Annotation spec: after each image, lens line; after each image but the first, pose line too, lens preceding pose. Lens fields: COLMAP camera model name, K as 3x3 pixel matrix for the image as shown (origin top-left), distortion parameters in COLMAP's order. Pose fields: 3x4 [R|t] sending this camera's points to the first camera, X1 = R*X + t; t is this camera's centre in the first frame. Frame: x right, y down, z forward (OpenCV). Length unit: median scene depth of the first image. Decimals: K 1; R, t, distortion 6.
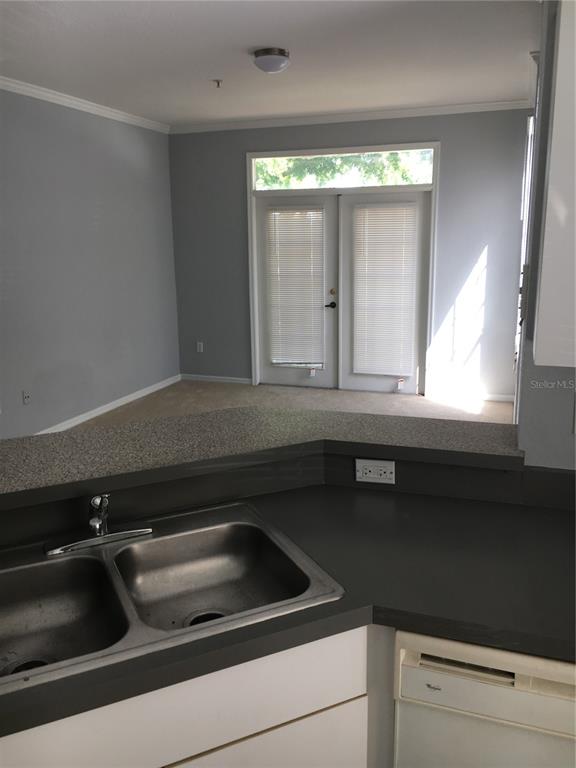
lens RADIAL K [[648.3, 0, 288.0], [0, 648.3, 384.0], [0, 0, 1]] dist [0.071609, -0.087300]
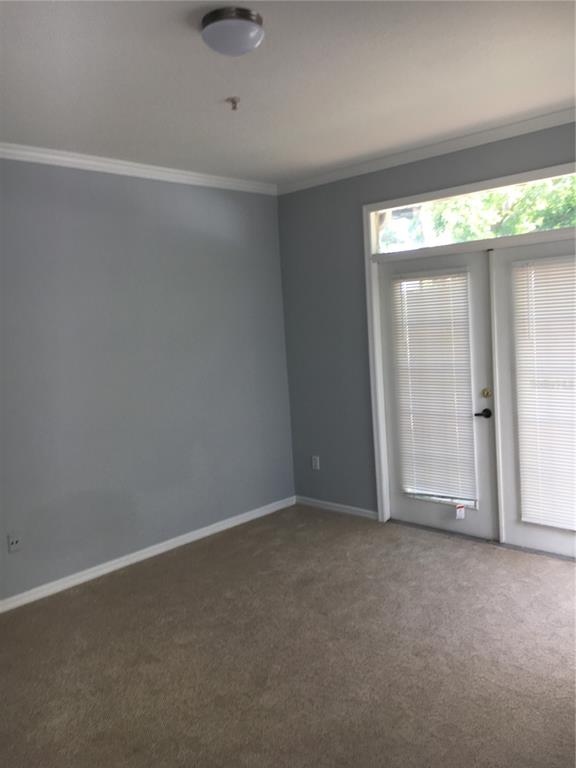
lens RADIAL K [[648.3, 0, 288.0], [0, 648.3, 384.0], [0, 0, 1]] dist [0.071609, -0.087300]
pose [[0.912482, -0.002429, -0.409109, 0.154627], [-0.041680, 0.994227, -0.098867, -0.077389], [0.406988, 0.107266, 0.907113, 0.316494]]
